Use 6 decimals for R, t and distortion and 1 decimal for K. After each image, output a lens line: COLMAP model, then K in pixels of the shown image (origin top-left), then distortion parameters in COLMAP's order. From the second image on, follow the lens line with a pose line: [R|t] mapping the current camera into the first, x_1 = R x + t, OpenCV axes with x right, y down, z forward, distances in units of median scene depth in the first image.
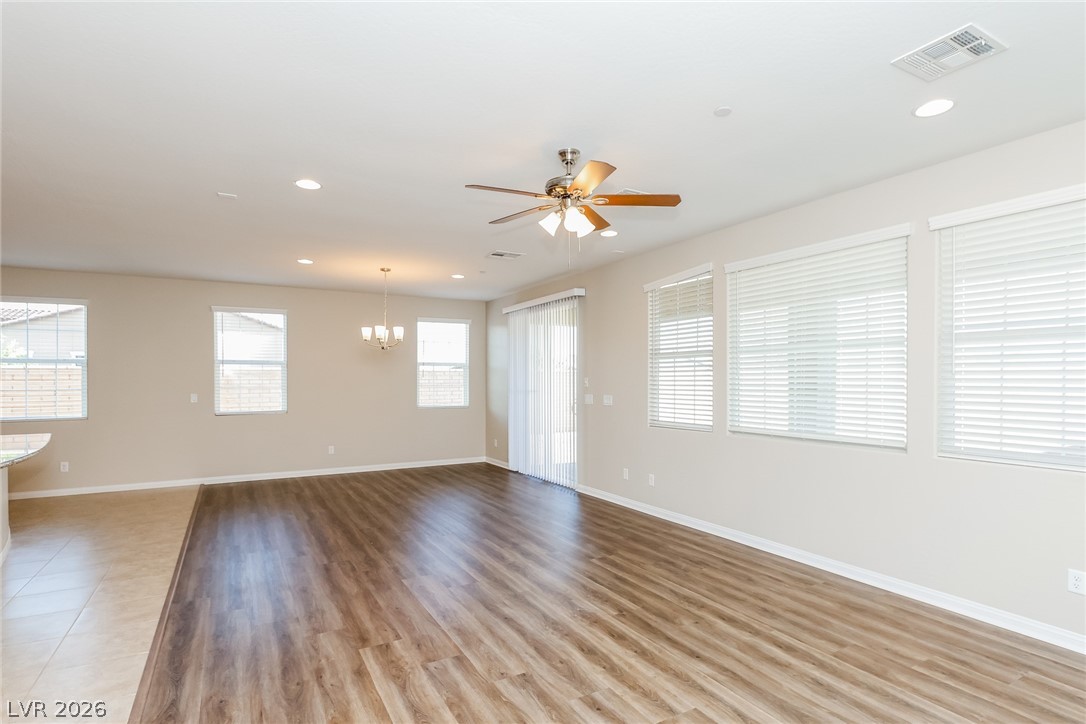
lens RADIAL K [[545.9, 0, 540.5], [0, 545.9, 375.9], [0, 0, 1]] dist [-0.001213, -0.000116]
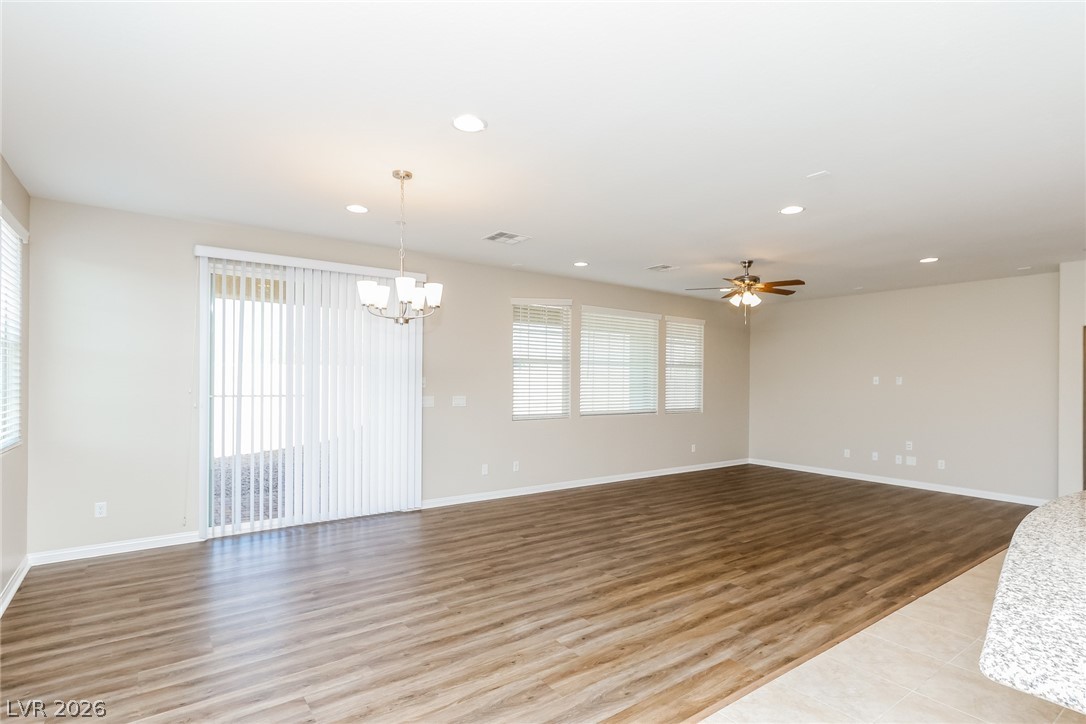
lens RADIAL K [[545.9, 0, 540.5], [0, 545.9, 375.9], [0, 0, 1]] dist [-0.001213, -0.000116]
pose [[-0.098477, -0.005519, 0.995124, -1.568574], [-0.012894, 0.999908, 0.004270, -0.014699], [-0.995056, -0.012411, -0.098539, 1.707118]]
